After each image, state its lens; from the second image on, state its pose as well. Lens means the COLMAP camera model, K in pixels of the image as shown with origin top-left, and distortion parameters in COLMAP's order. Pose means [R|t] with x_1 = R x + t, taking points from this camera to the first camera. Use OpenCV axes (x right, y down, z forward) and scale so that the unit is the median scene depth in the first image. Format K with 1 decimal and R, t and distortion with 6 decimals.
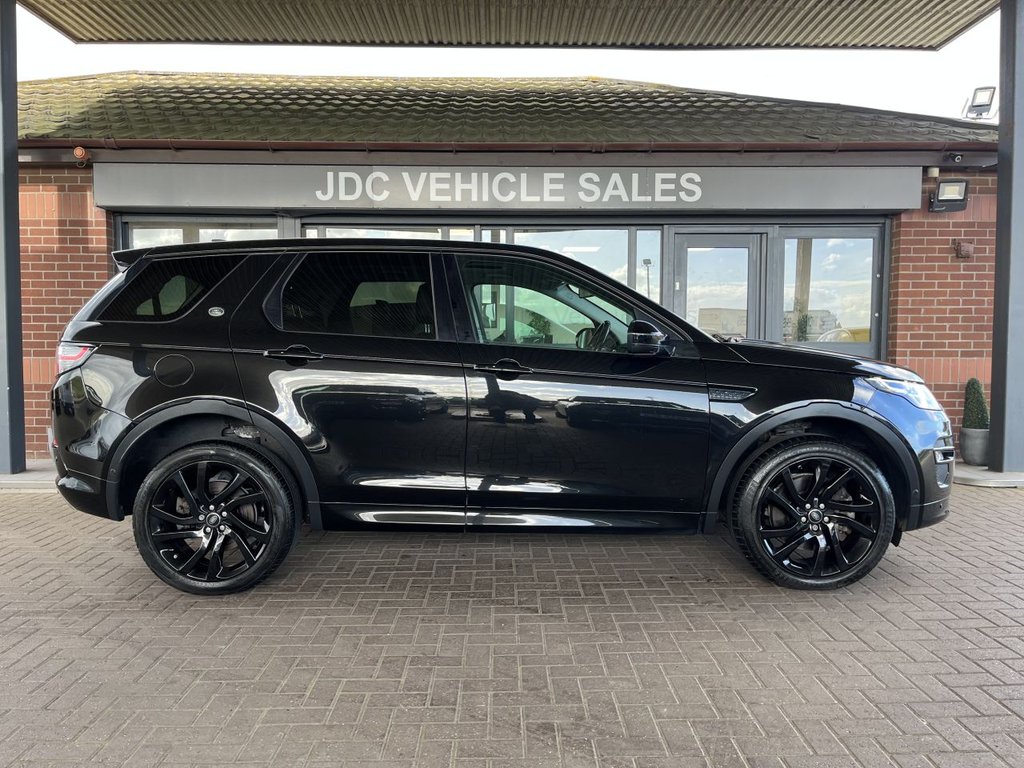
lens RADIAL K [[771.3, 0, 513.0], [0, 771.3, 381.8], [0, 0, 1]] dist [0.070966, -0.094837]
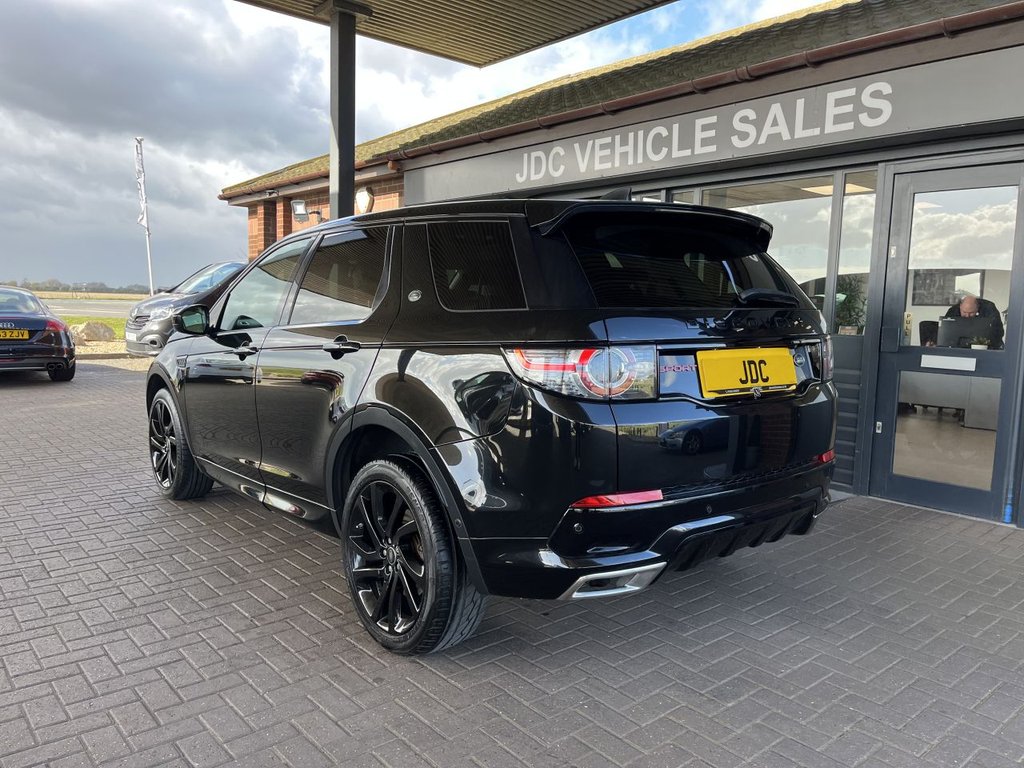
lens RADIAL K [[771.3, 0, 519.7], [0, 771.3, 389.3], [0, 0, 1]] dist [0.070966, -0.094837]
pose [[0.638461, 0.100905, -0.763011, 0.576621], [-0.066403, 0.994894, 0.076007, -0.037682], [0.766784, 0.002138, 0.641901, 0.336690]]
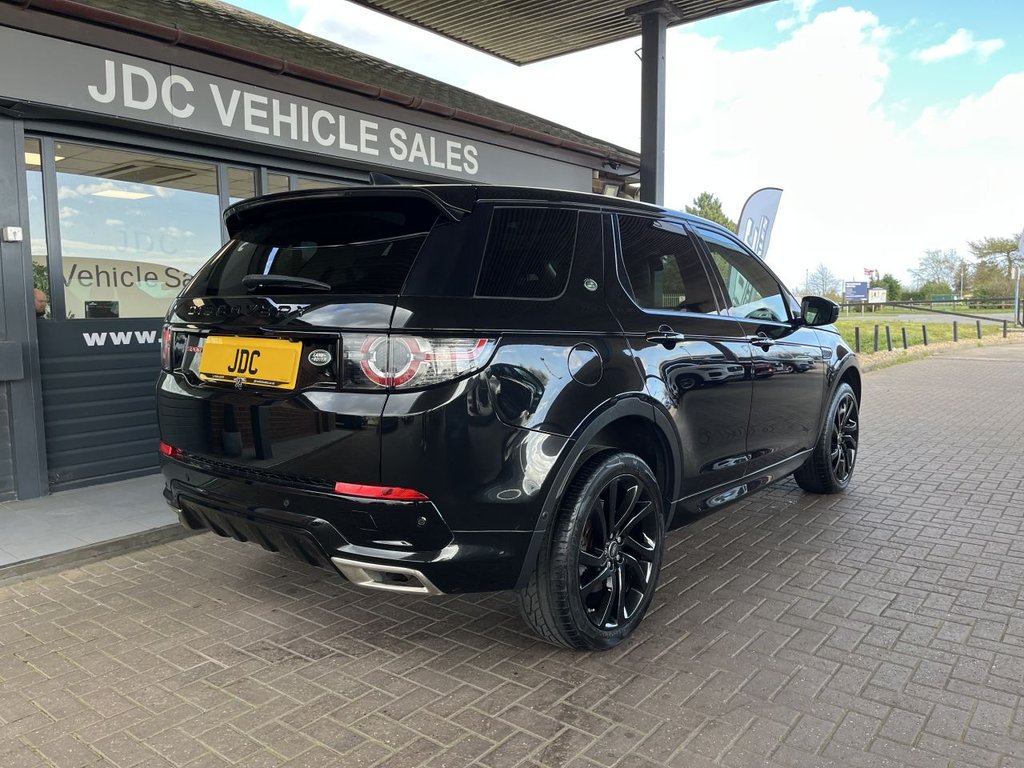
lens RADIAL K [[771.3, 0, 511.7], [0, 771.3, 377.6], [0, 0, 1]] dist [0.070966, -0.094837]
pose [[0.628571, -0.080770, 0.773547, -0.559425], [0.046135, 0.996714, 0.066583, -0.029365], [-0.776383, -0.006164, 0.630231, 0.312899]]
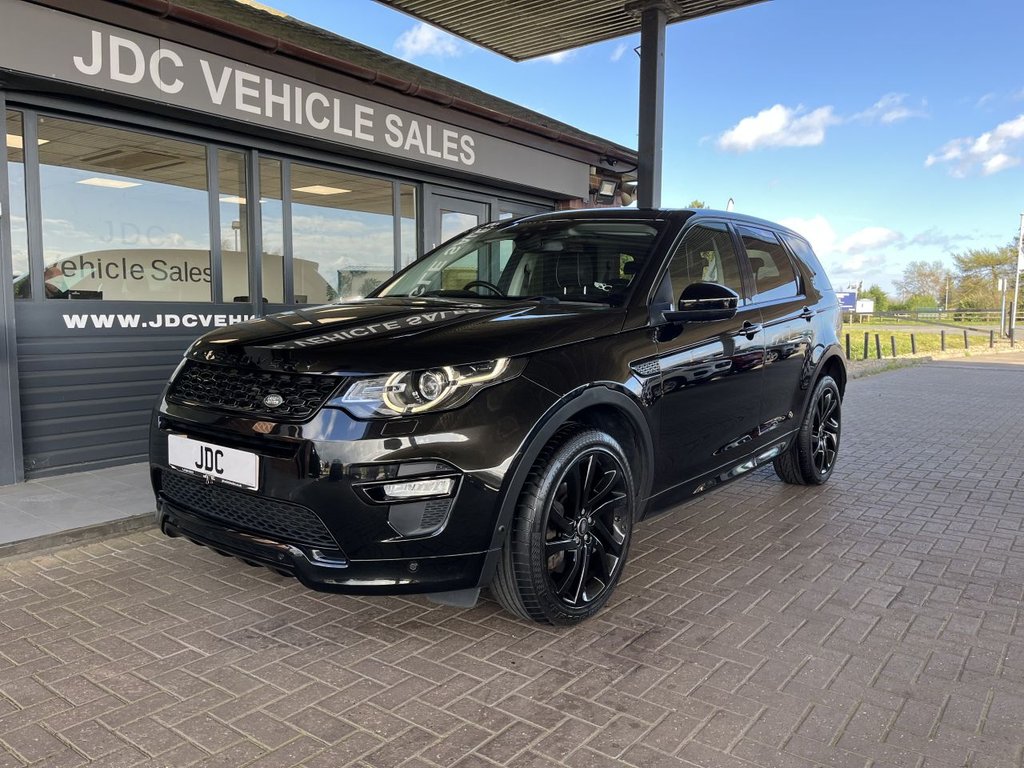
lens RADIAL K [[771.3, 0, 520.9], [0, 771.3, 378.9], [0, 0, 1]] dist [0.070966, -0.094837]
pose [[0.610268, -0.067056, 0.789352, -0.550461], [0.030808, 0.997666, 0.060934, -0.013185], [-0.791596, -0.012867, 0.610909, 0.328299]]
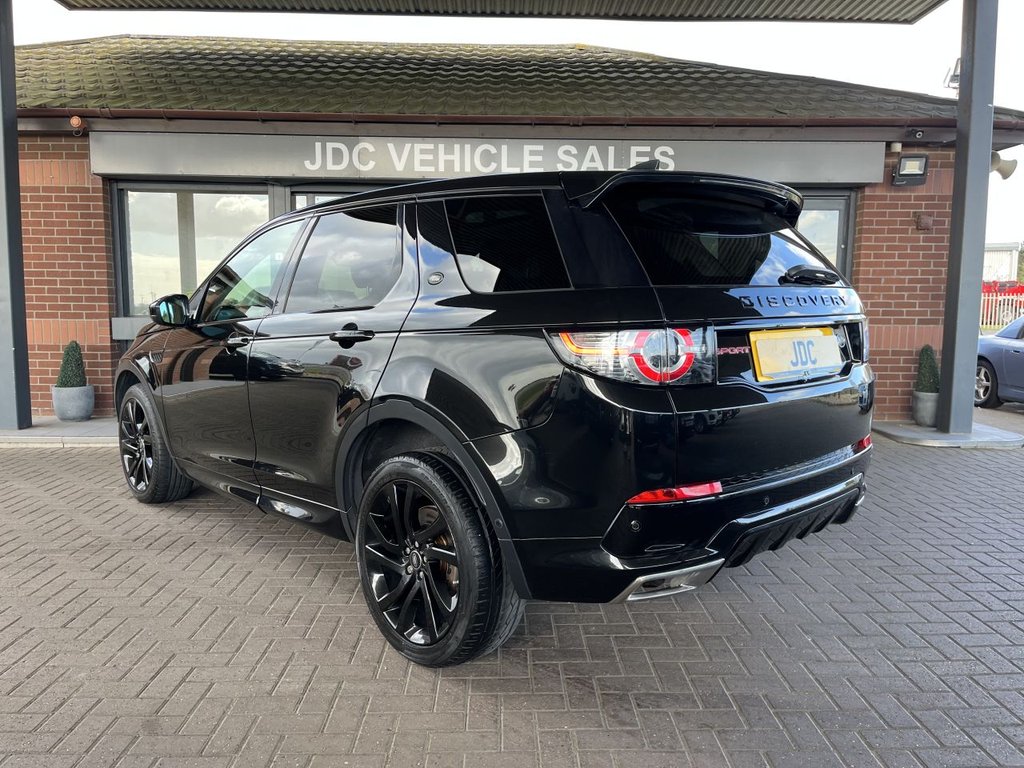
lens RADIAL K [[771.3, 0, 516.4], [0, 771.3, 384.9], [0, 0, 1]] dist [0.070966, -0.094837]
pose [[0.999957, 0.006322, 0.006747, 0.025144], [-0.006676, 0.998529, 0.053805, -0.003767], [-0.006396, -0.053848, 0.998529, -0.057960]]
